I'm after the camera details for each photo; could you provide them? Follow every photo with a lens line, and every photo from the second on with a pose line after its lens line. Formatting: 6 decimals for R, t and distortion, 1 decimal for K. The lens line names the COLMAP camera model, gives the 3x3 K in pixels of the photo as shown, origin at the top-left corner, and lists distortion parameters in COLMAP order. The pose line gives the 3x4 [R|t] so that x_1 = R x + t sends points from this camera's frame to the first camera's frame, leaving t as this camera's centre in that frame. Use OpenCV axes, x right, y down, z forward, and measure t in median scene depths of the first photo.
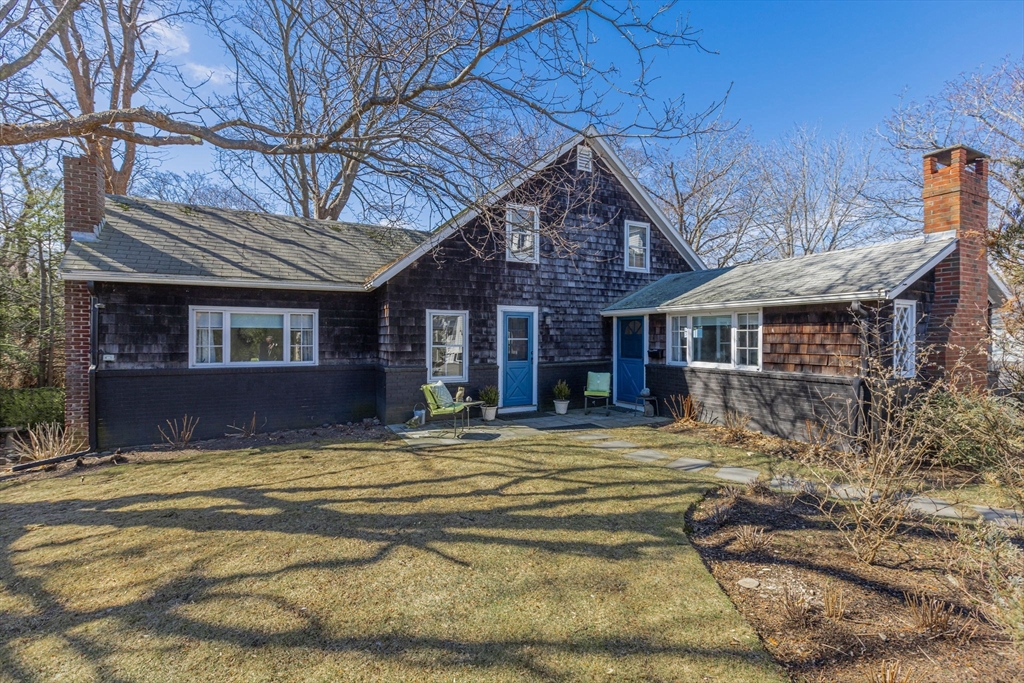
lens RADIAL K [[499.8, 0, 513.6], [0, 499.8, 341.3], [0, 0, 1]] dist [-0.003205, 0.004110]
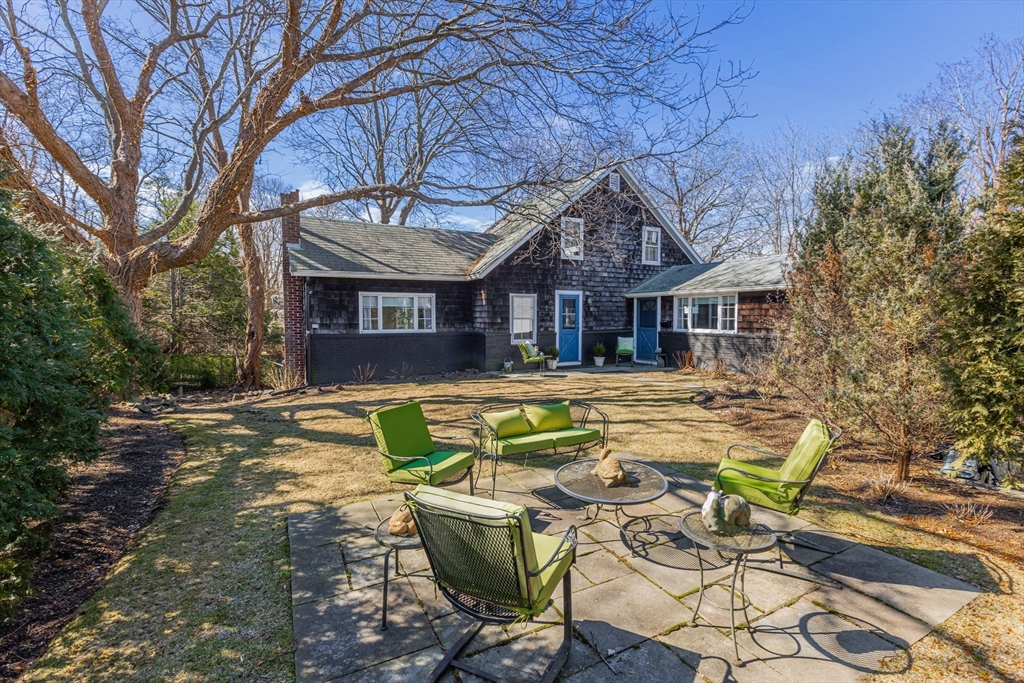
lens RADIAL K [[499.8, 0, 509.7], [0, 499.8, 342.9], [0, 0, 1]] dist [-0.003205, 0.004110]
pose [[0.999990, -0.003255, 0.003155, -0.169646], [0.003108, 0.998957, 0.045566, 0.012725], [-0.003300, -0.045555, 0.998956, -0.435281]]
